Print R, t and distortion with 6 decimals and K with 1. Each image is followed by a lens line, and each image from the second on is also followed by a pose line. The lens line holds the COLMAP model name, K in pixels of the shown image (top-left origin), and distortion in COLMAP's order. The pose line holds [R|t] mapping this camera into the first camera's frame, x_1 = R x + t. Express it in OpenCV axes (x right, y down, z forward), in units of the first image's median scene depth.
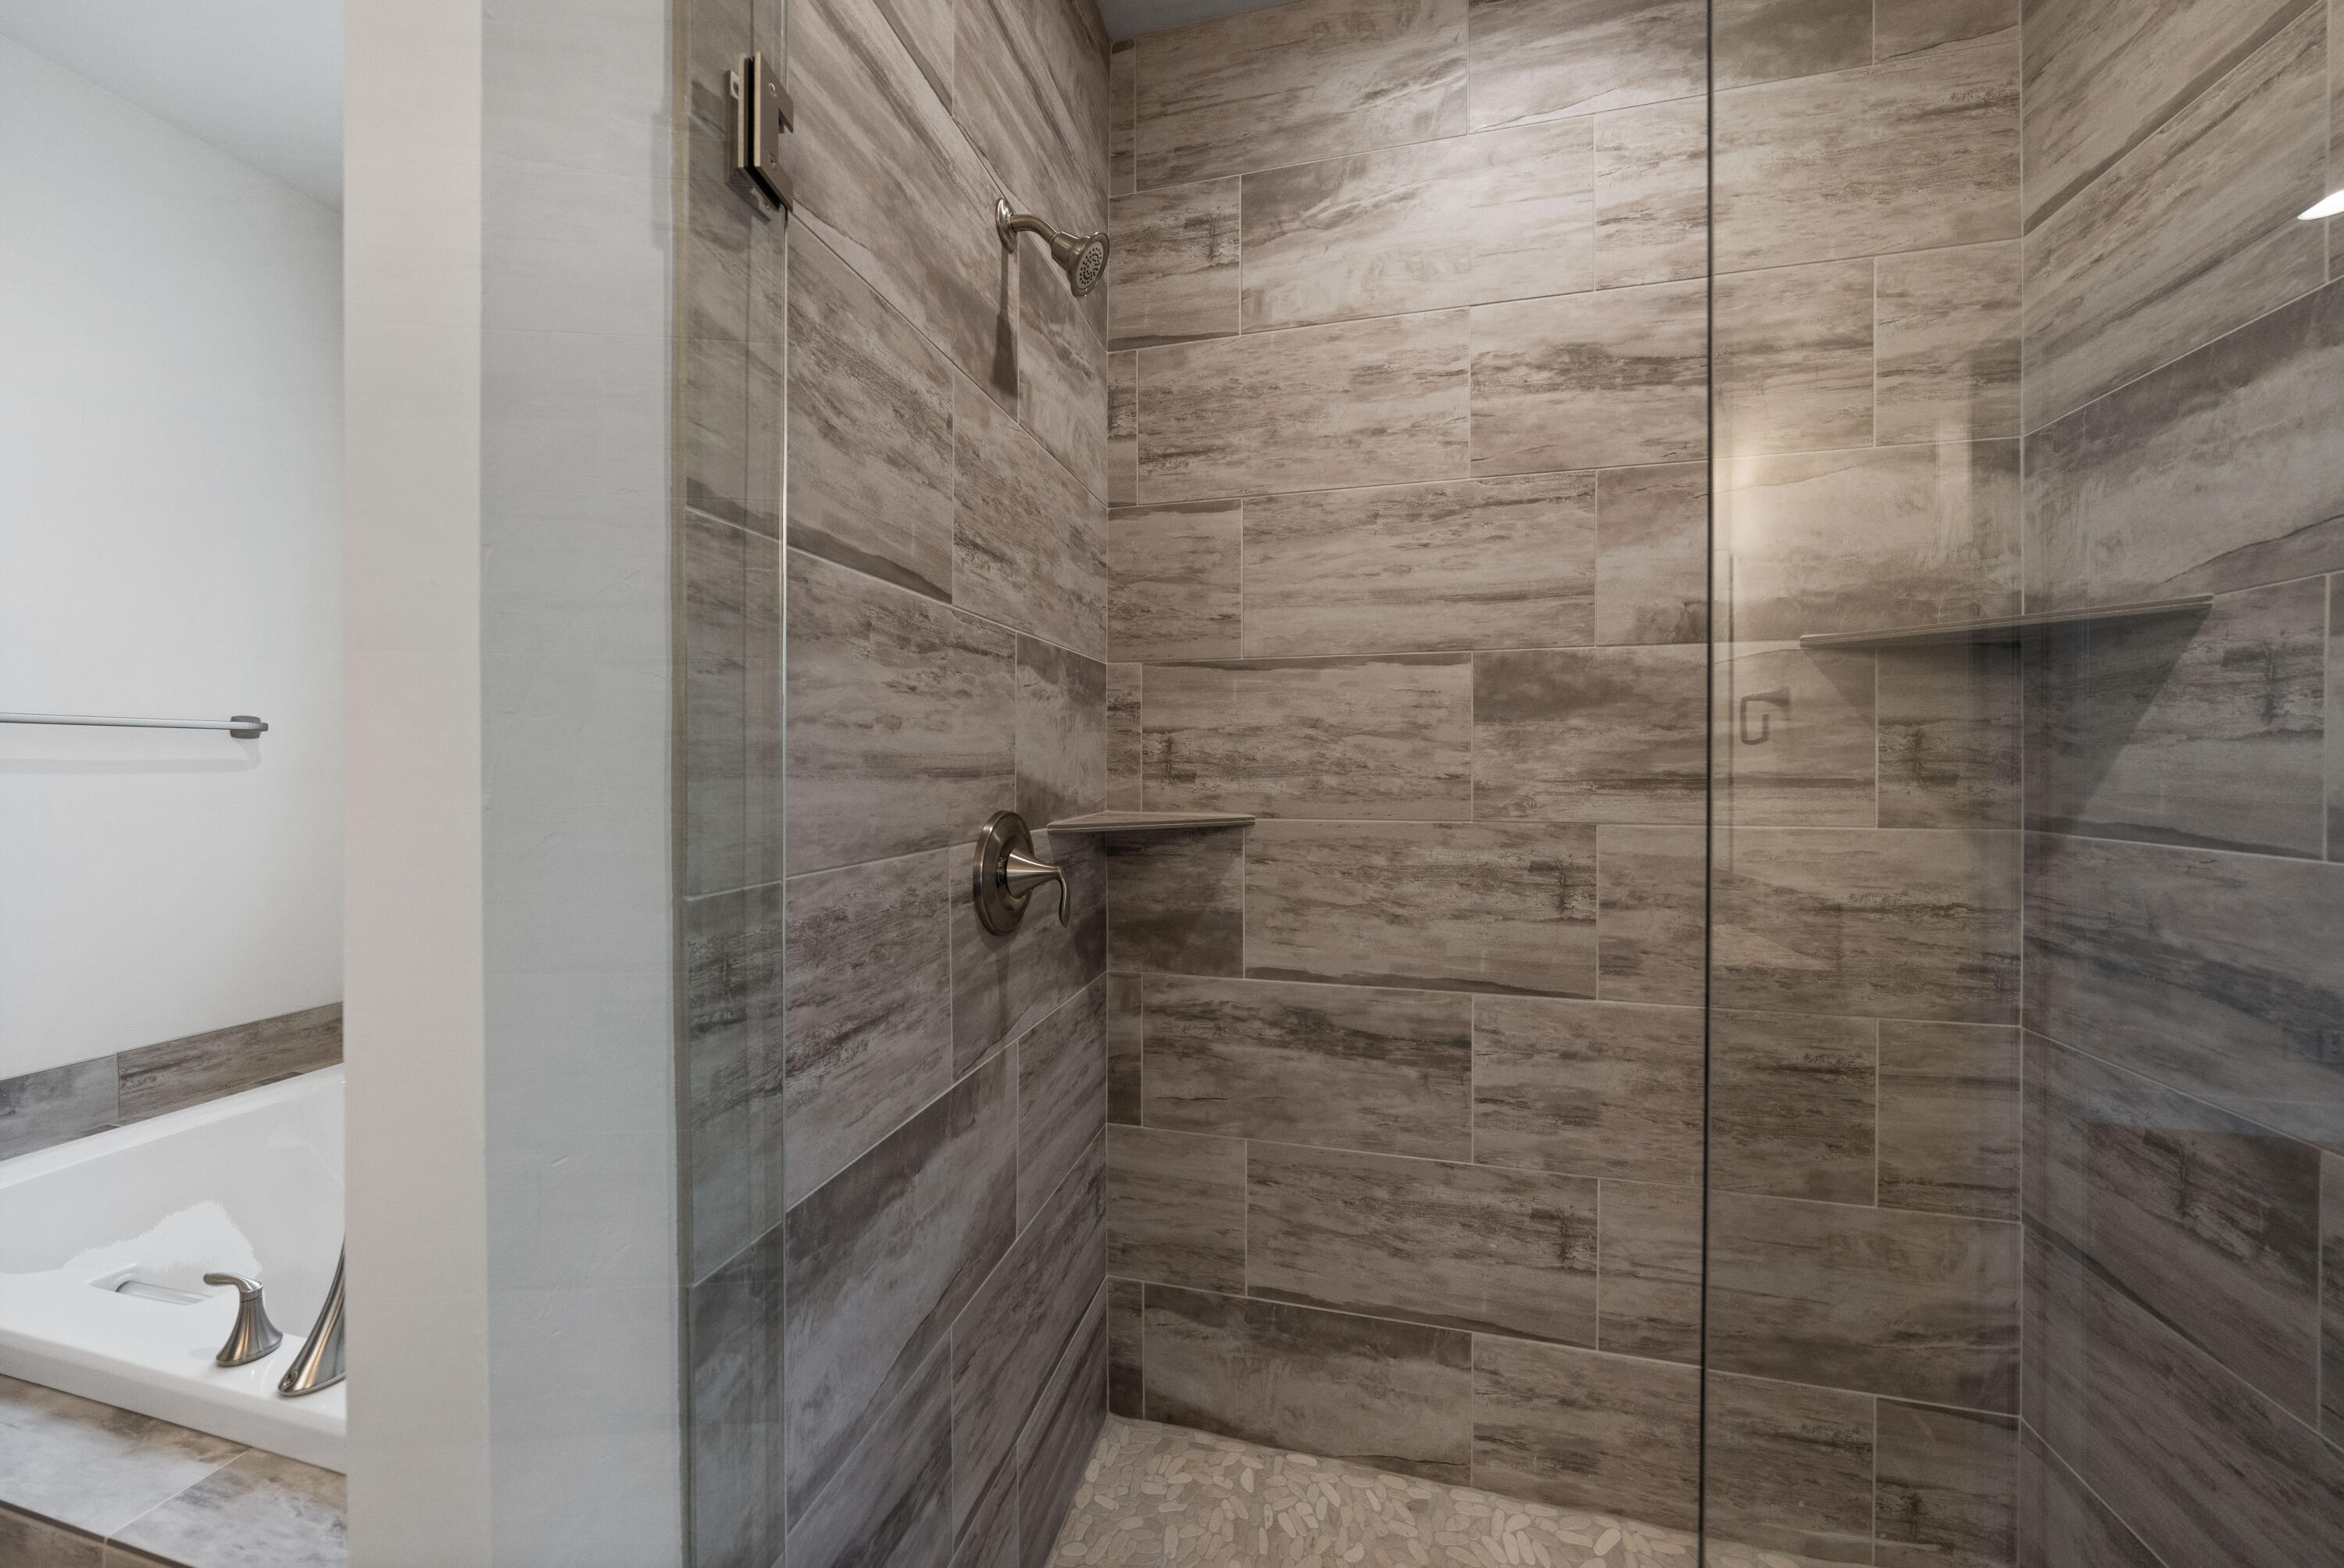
lens RADIAL K [[859.6, 0, 1165.3], [0, 859.6, 766.0], [0, 0, 1]] dist [-0.002871, 0.000062]
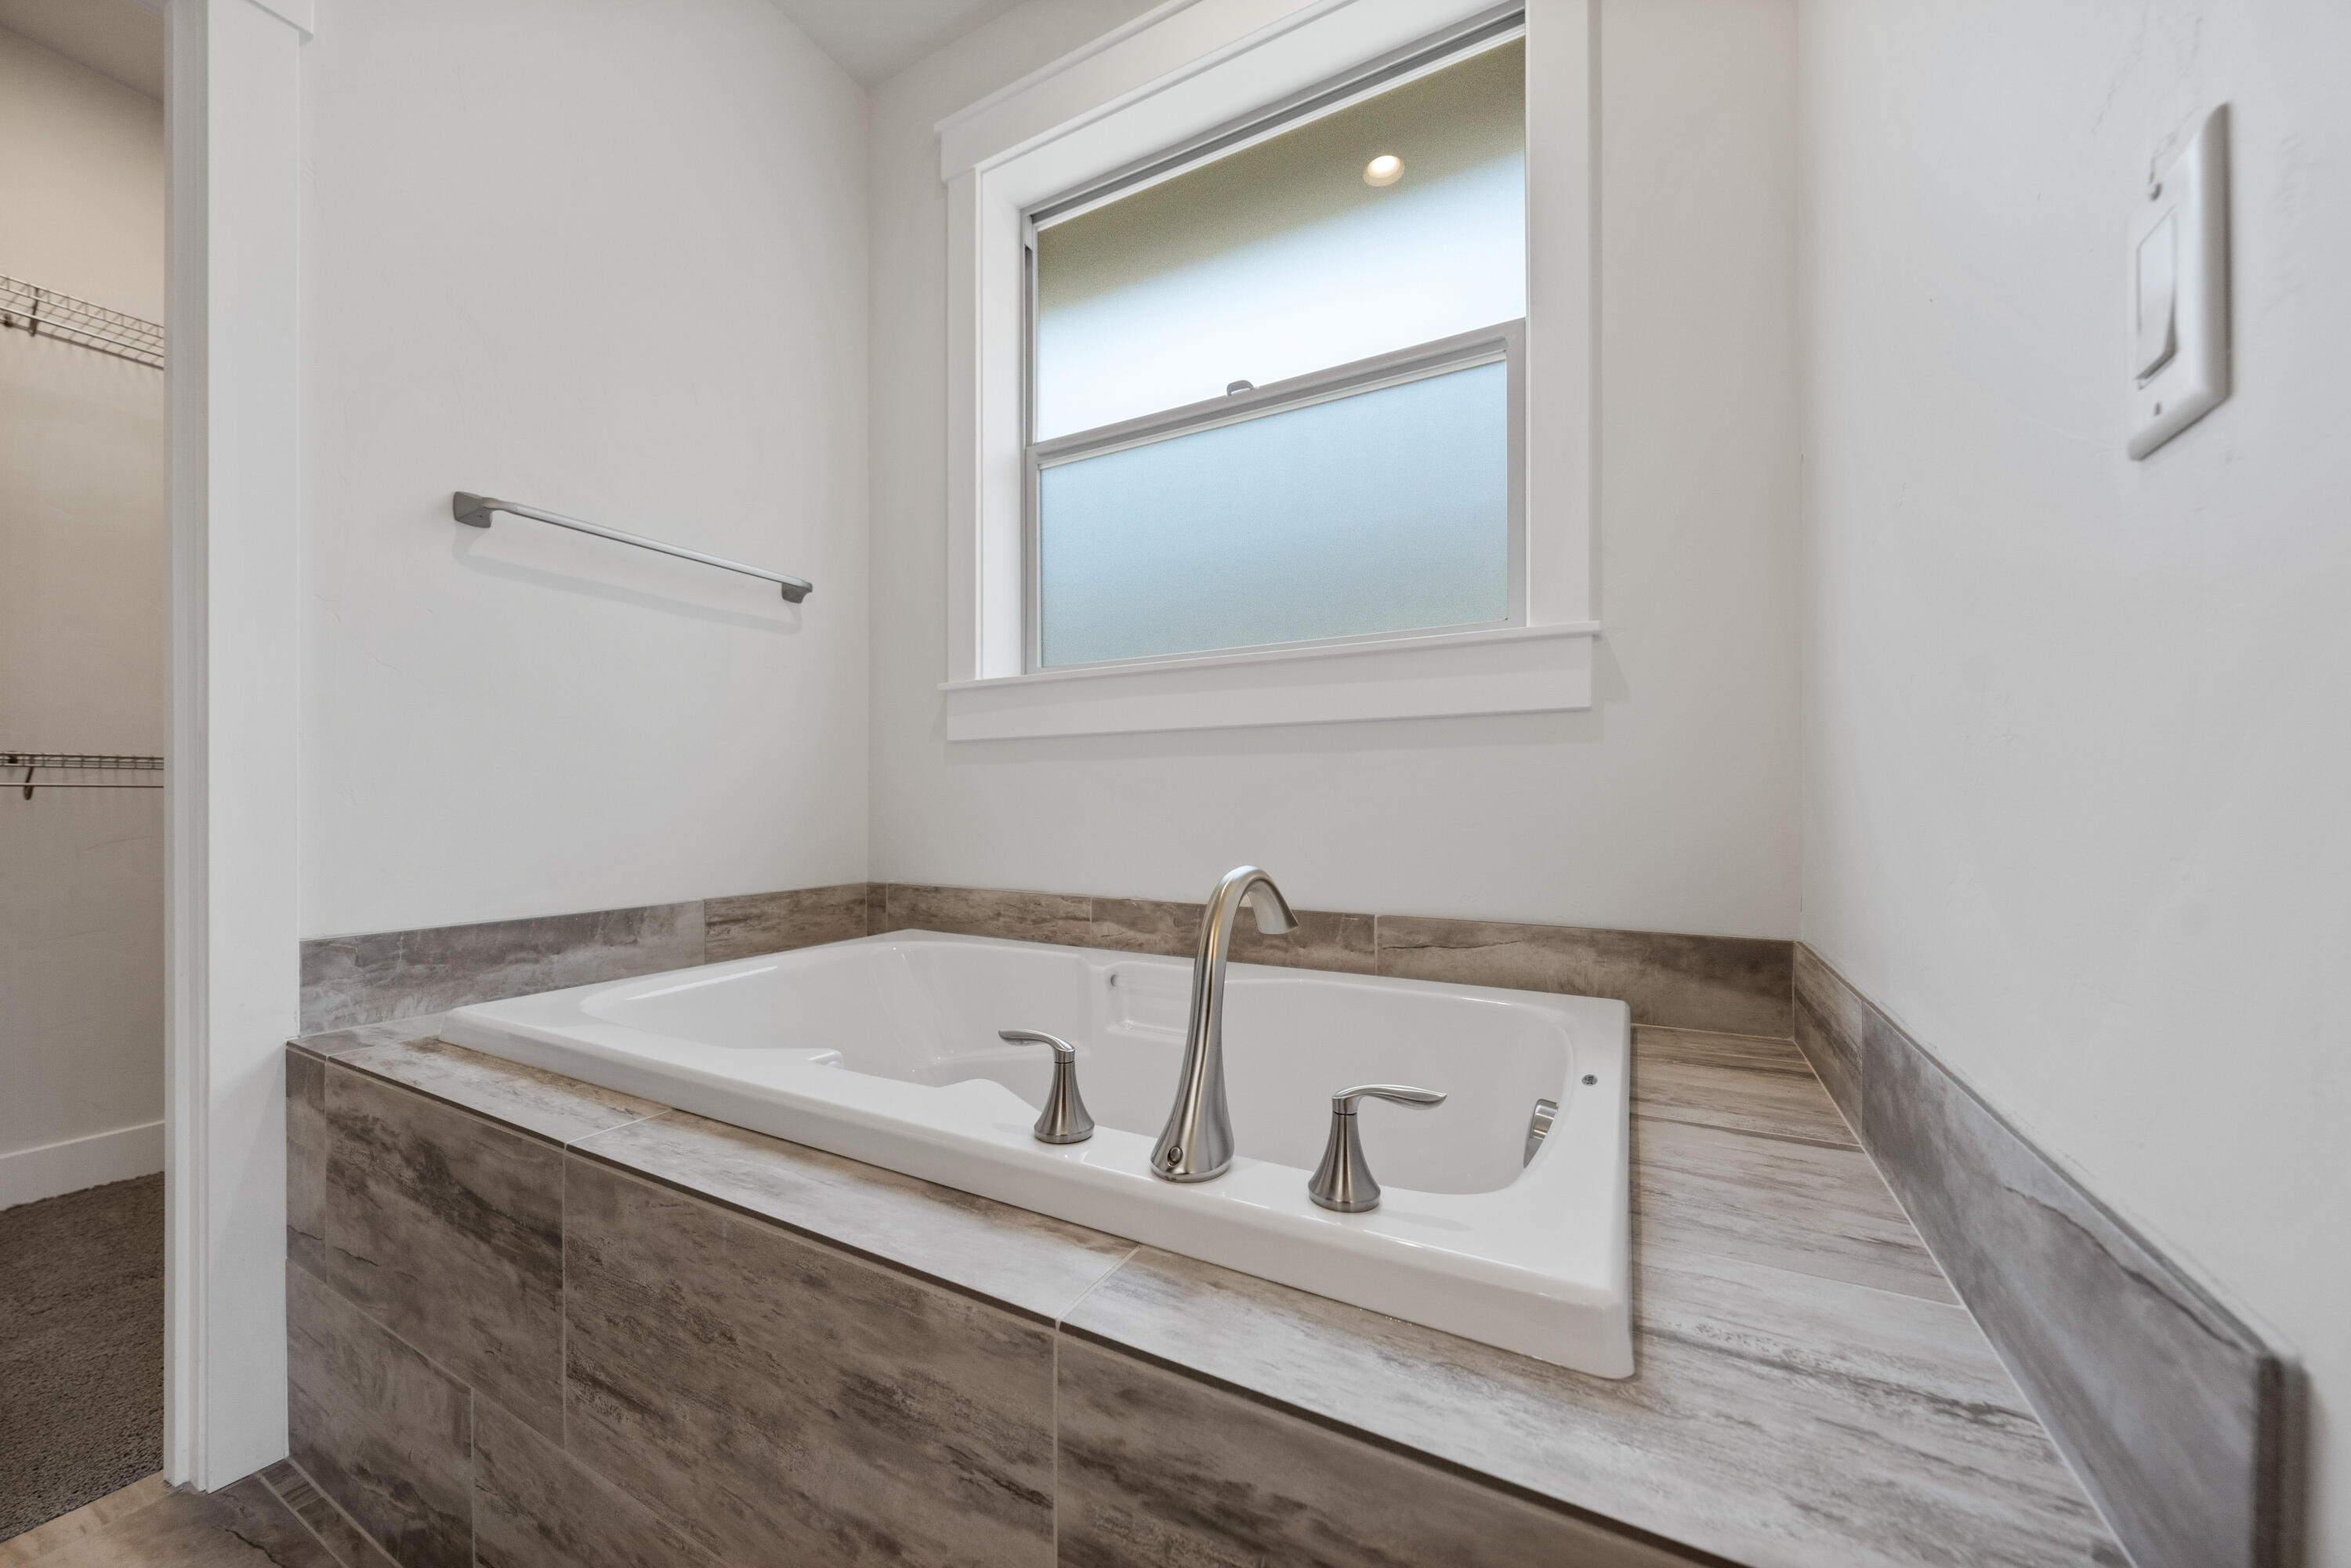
lens RADIAL K [[862.1, 0, 1190.2], [0, 862.1, 792.5], [0, 0, 1]] dist [-0.002871, 0.000062]
pose [[-0.246025, -0.004313, -0.969254, 0.304542], [0.005995, 0.999964, -0.005971, -0.618363], [0.969245, -0.007280, -0.245991, 1.374683]]
